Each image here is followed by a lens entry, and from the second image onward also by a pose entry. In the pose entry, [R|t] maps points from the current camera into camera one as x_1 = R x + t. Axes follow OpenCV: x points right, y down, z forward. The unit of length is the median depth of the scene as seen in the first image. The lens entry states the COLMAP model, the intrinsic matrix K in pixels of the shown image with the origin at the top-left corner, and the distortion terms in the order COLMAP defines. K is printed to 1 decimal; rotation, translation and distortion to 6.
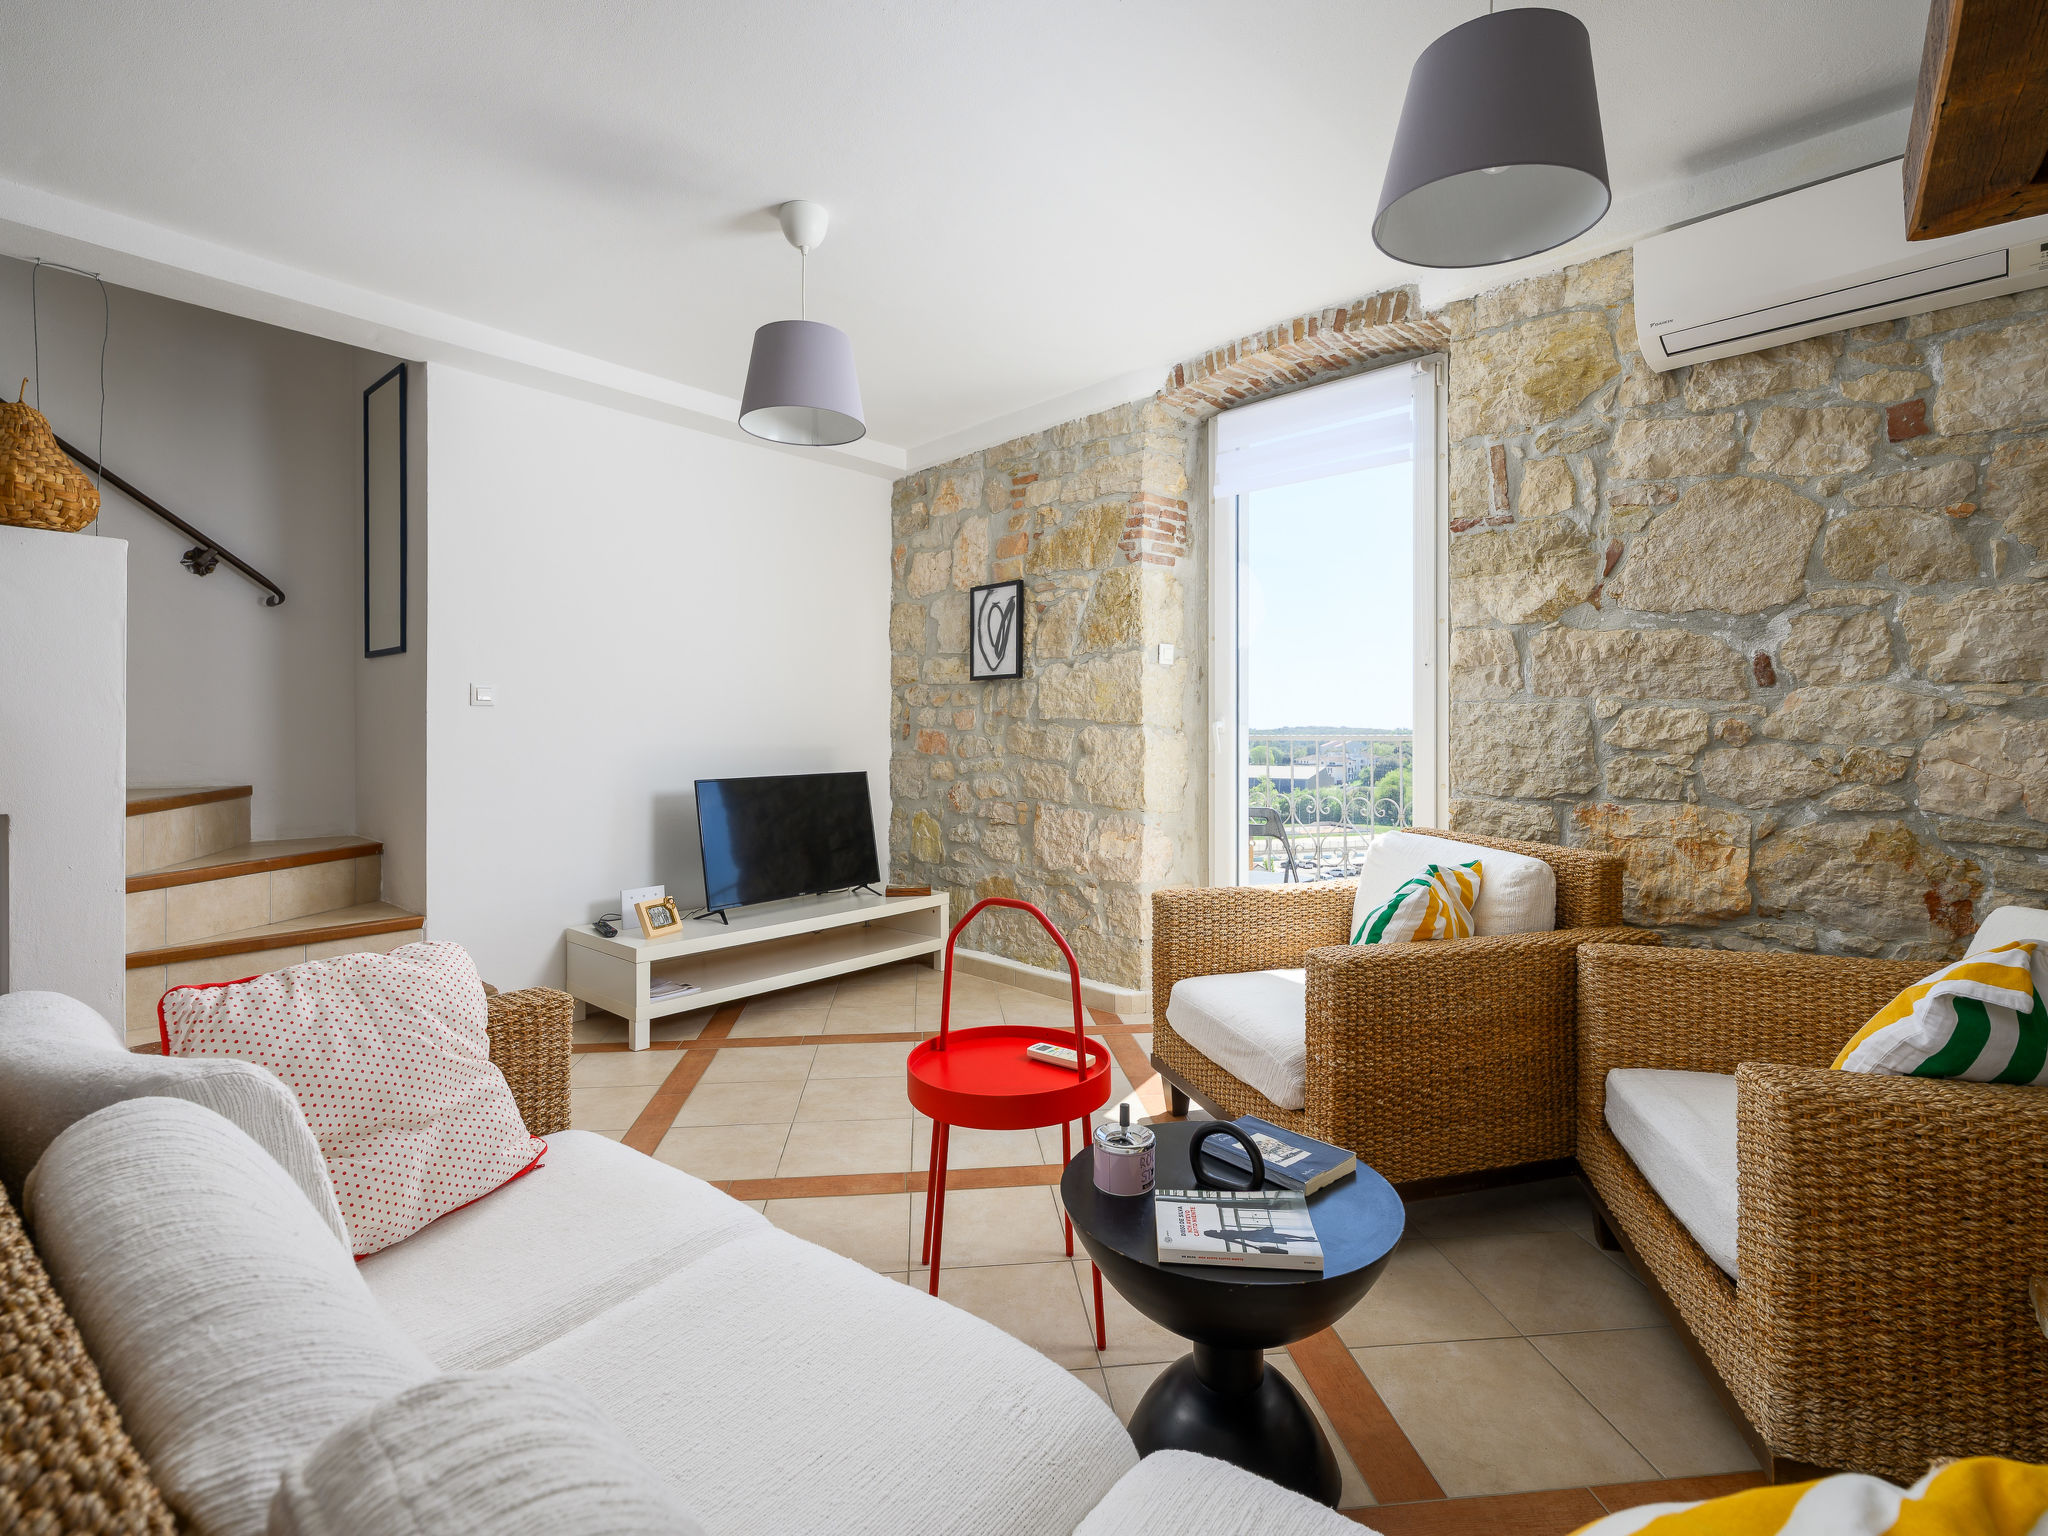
lens RADIAL K [[959.4, 0, 1035.6], [0, 959.4, 727.2], [0, 0, 1]] dist [0.003810, -0.001406]
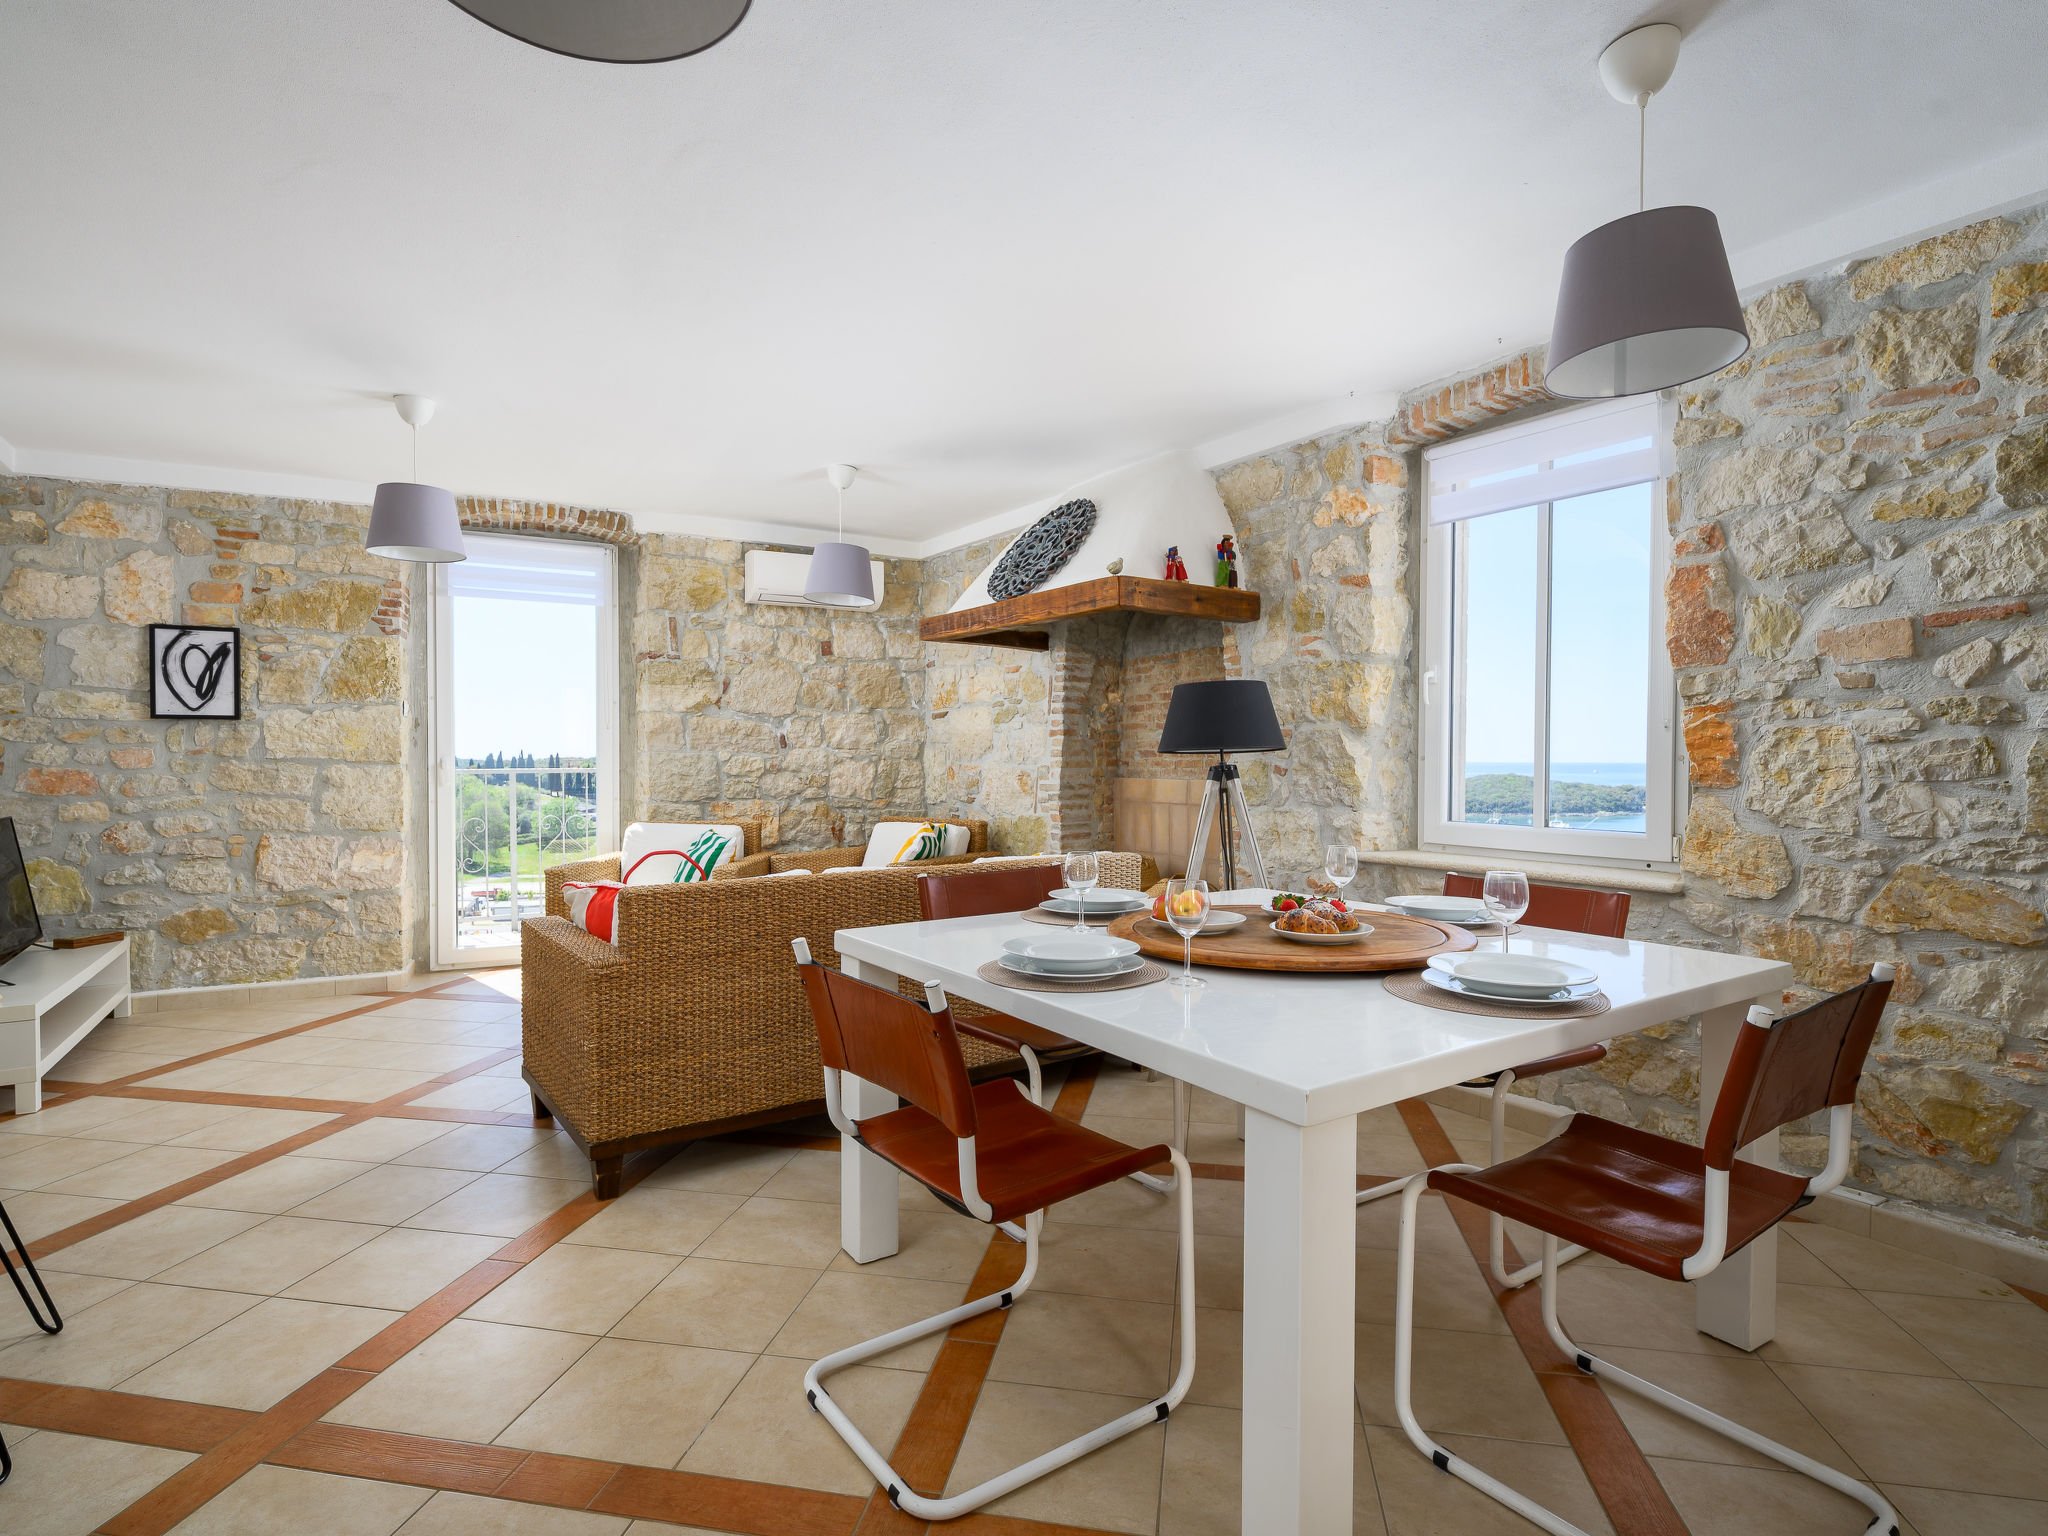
lens RADIAL K [[1045.0, 0, 1021.5], [0, 1045.0, 772.4], [0, 0, 1]] dist [0.012957, -0.000062]
pose [[0.293999, -0.013551, 0.955710, -1.330194], [-0.004052, 0.999873, 0.015424, -0.020949], [-0.955797, -0.008408, 0.293906, -0.278552]]
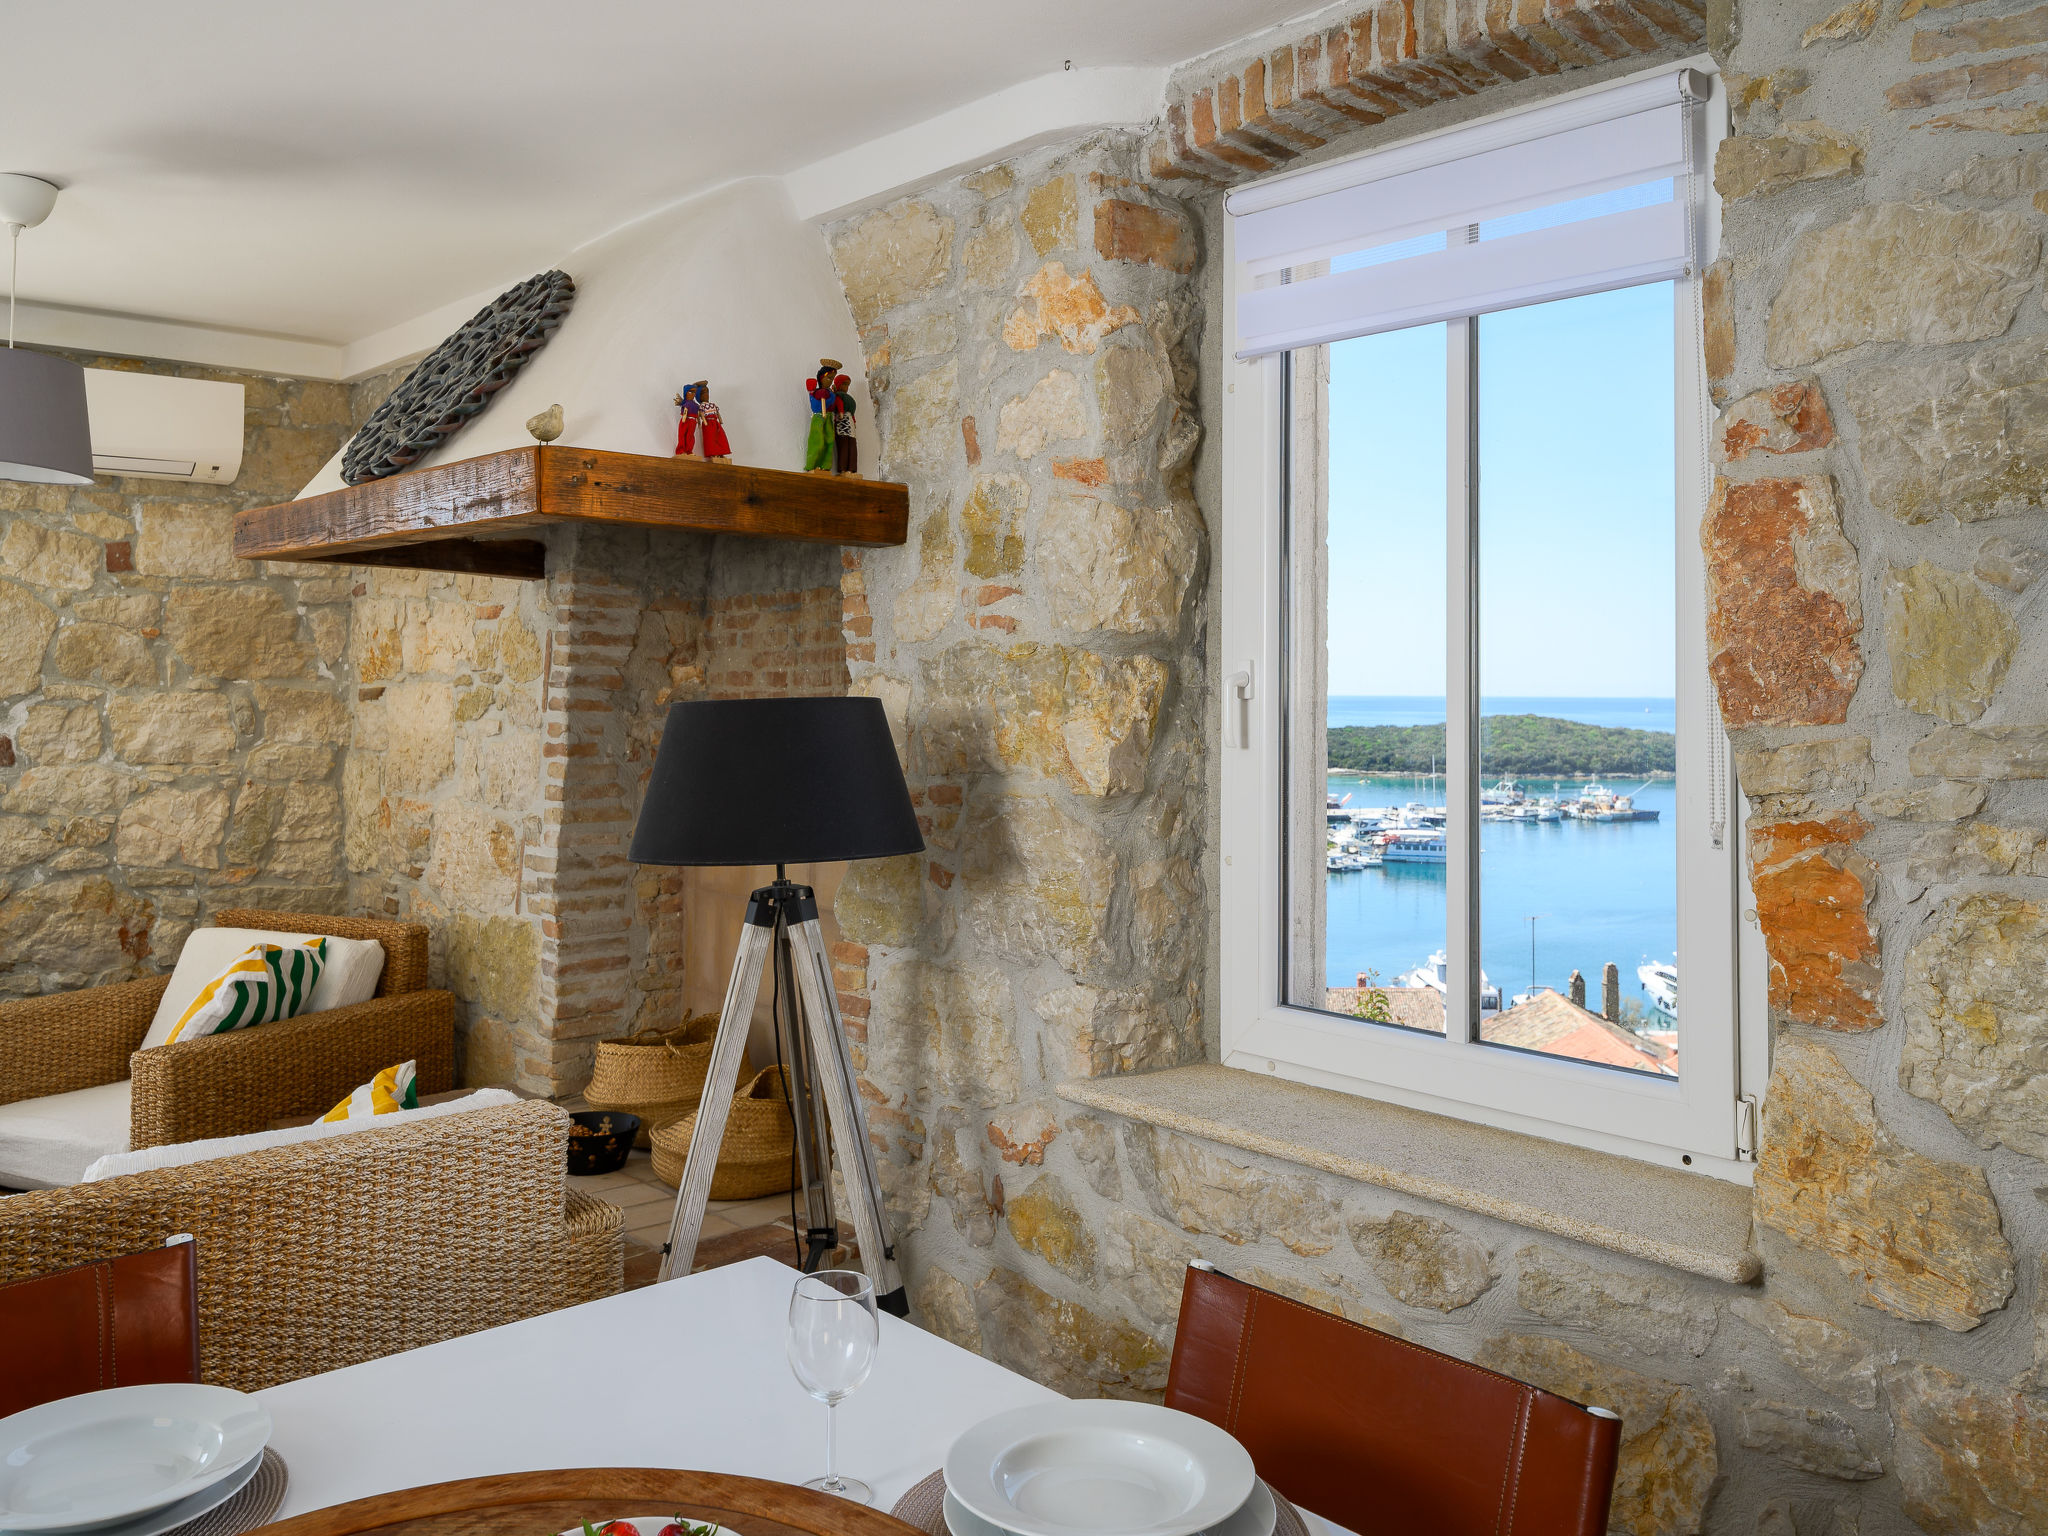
lens RADIAL K [[1656.0, 0, 1019.0], [0, 1656.0, 621.1], [0, 0, 1]] dist [0.008752, 0.000611]
pose [[0.158435, 0.041132, 0.986512, -0.847743], [-0.010015, 0.999147, -0.040051, -0.126274], [-0.987319, -0.003534, 0.158712, -0.414989]]
